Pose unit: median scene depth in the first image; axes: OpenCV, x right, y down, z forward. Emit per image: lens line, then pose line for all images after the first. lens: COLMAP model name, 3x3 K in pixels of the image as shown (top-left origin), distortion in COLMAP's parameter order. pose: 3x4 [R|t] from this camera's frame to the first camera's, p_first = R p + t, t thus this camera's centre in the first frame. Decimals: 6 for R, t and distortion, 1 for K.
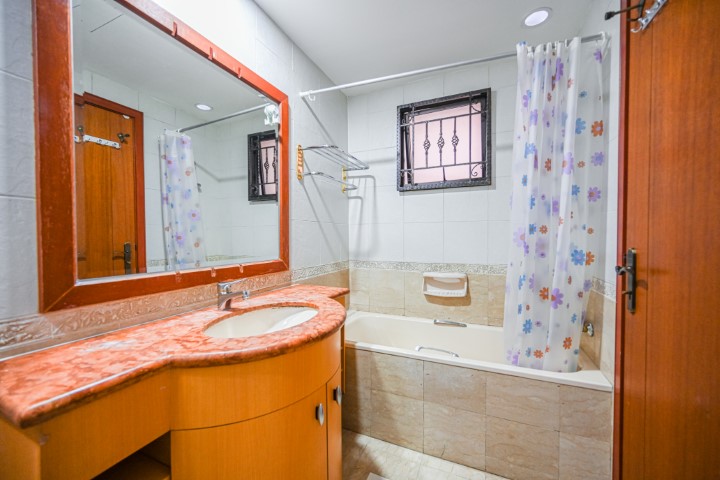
lens RADIAL K [[283.3, 0, 360.1], [0, 283.3, 242.0], [0, 0, 1]] dist [0.000098, 0.000055]
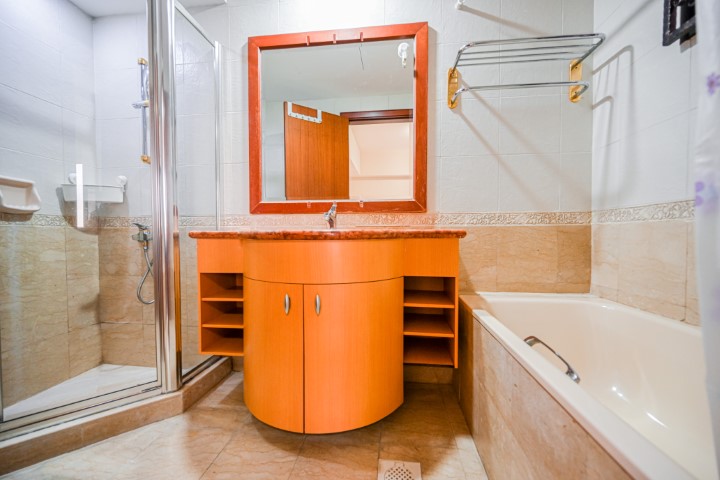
lens RADIAL K [[283.3, 0, 360.1], [0, 283.3, 242.0], [0, 0, 1]] dist [0.000098, 0.000055]
pose [[0.304187, 0.022753, -0.952341, 0.520094], [-0.016584, 0.999690, 0.018587, 0.169888], [0.952468, 0.010139, 0.304470, 0.472785]]
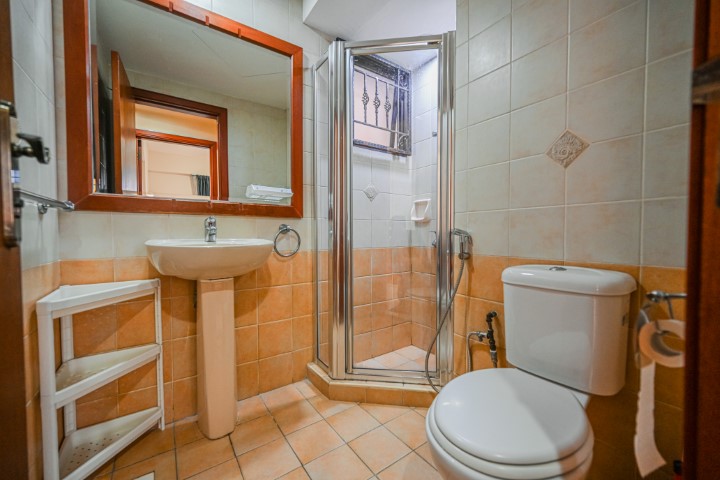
lens RADIAL K [[283.3, 0, 360.1], [0, 283.3, 242.0], [0, 0, 1]] dist [0.000098, 0.000055]
pose [[0.858466, -0.003614, -0.512859, 0.412355], [0.004010, 0.999992, -0.000334, 0.175949], [0.512856, -0.001770, 0.858473, 0.200091]]
